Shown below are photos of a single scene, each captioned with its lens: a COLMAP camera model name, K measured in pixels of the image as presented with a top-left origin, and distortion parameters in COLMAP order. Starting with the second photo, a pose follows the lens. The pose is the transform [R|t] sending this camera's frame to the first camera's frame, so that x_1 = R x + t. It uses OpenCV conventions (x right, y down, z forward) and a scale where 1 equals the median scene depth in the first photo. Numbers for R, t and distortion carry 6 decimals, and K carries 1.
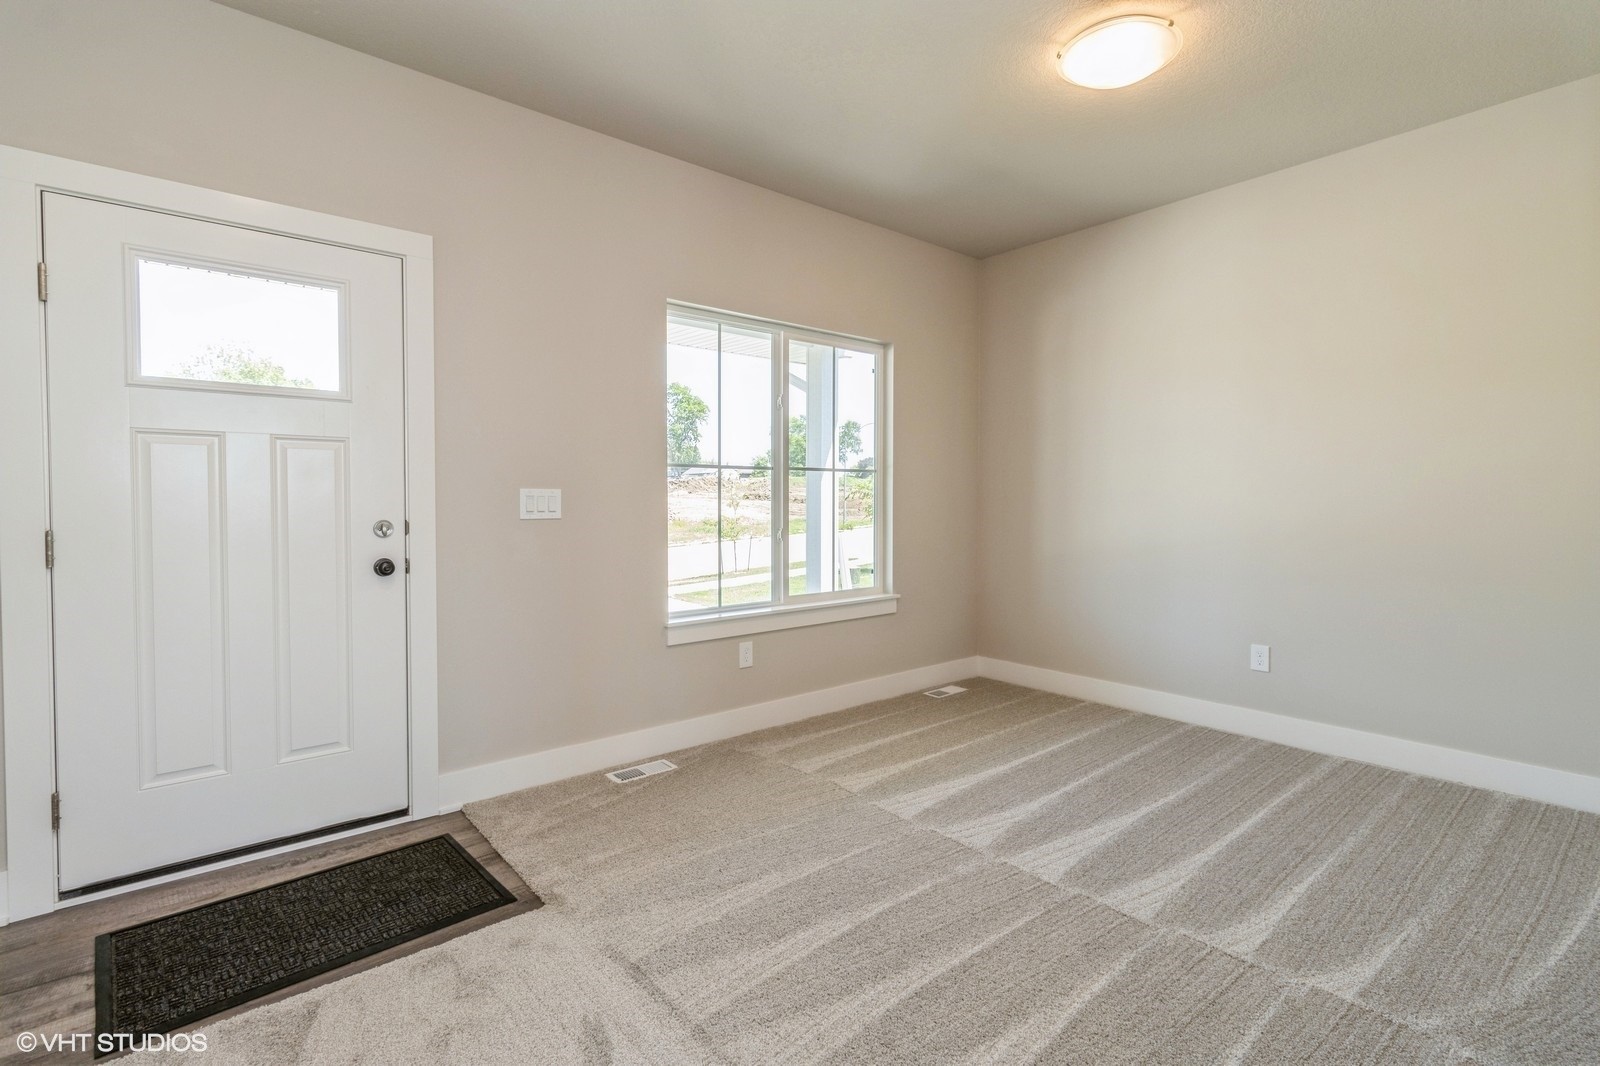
lens RADIAL K [[738.7, 0, 813.8], [0, 738.7, 510.8], [0, 0, 1]] dist [-0.001471, -0.000248]
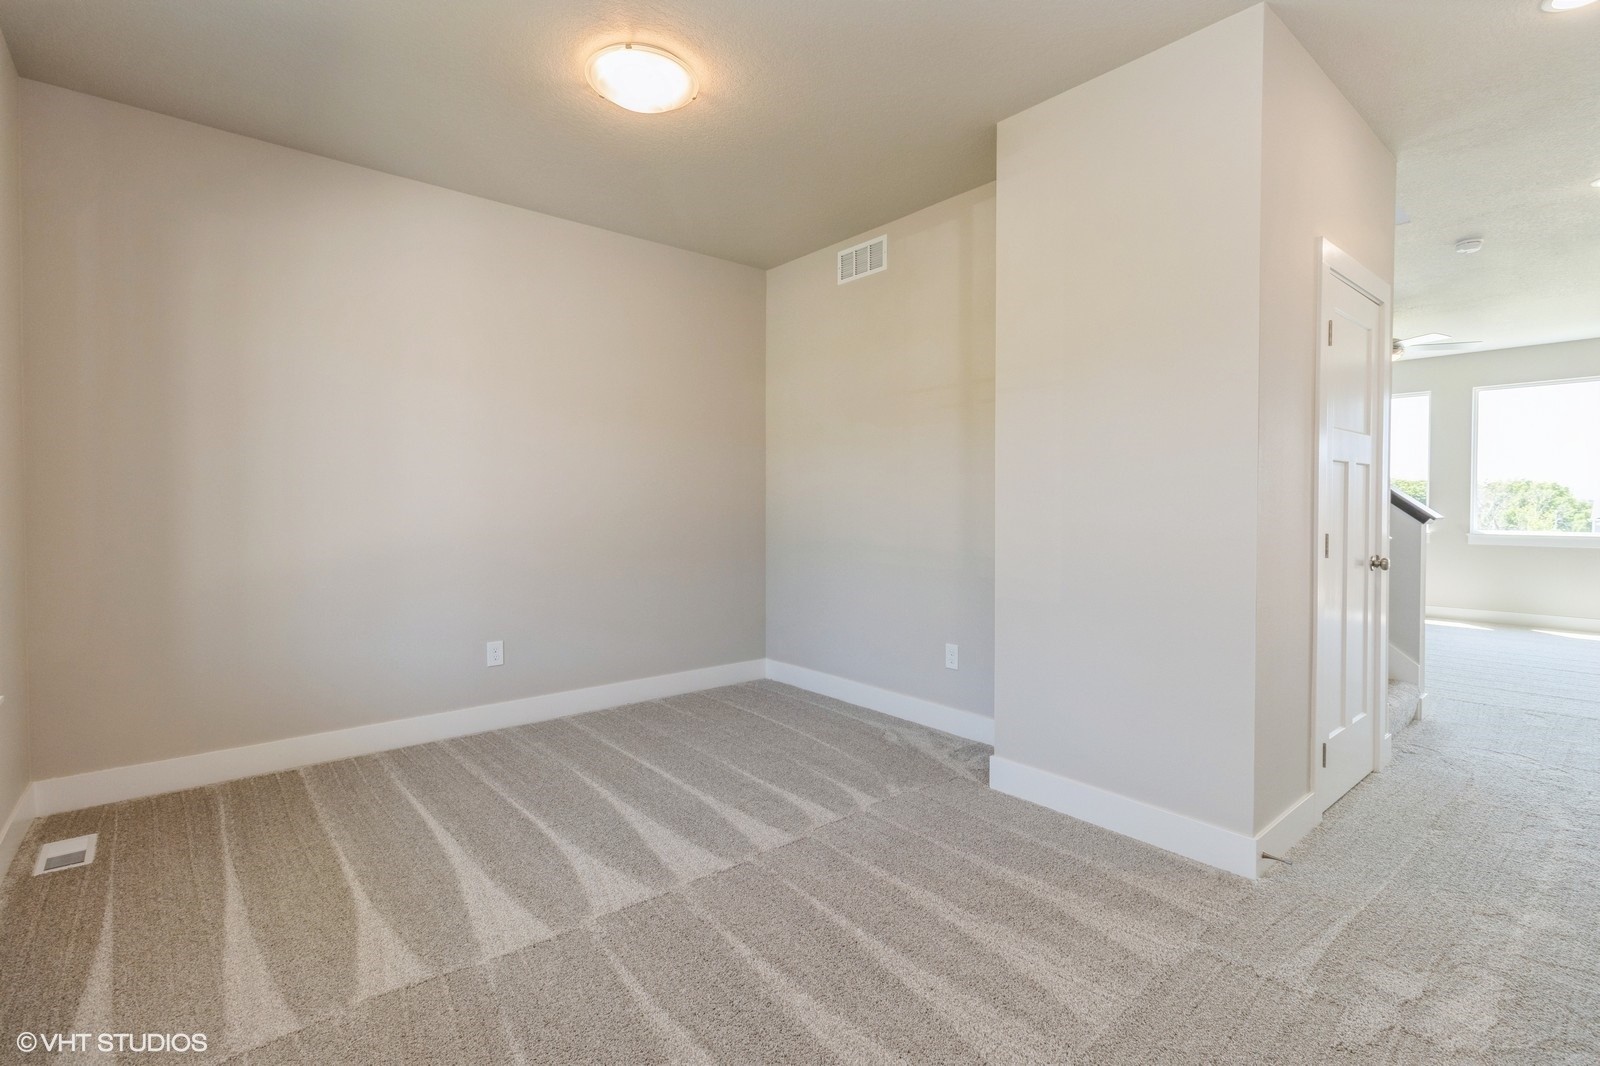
lens RADIAL K [[738.7, 0, 813.8], [0, 738.7, 510.8], [0, 0, 1]] dist [-0.001471, -0.000248]
pose [[-0.003786, -0.012747, 0.999912, -0.564929], [0.012043, 0.999846, 0.012791, -0.017913], [-0.999920, 0.012090, -0.003632, 0.667881]]
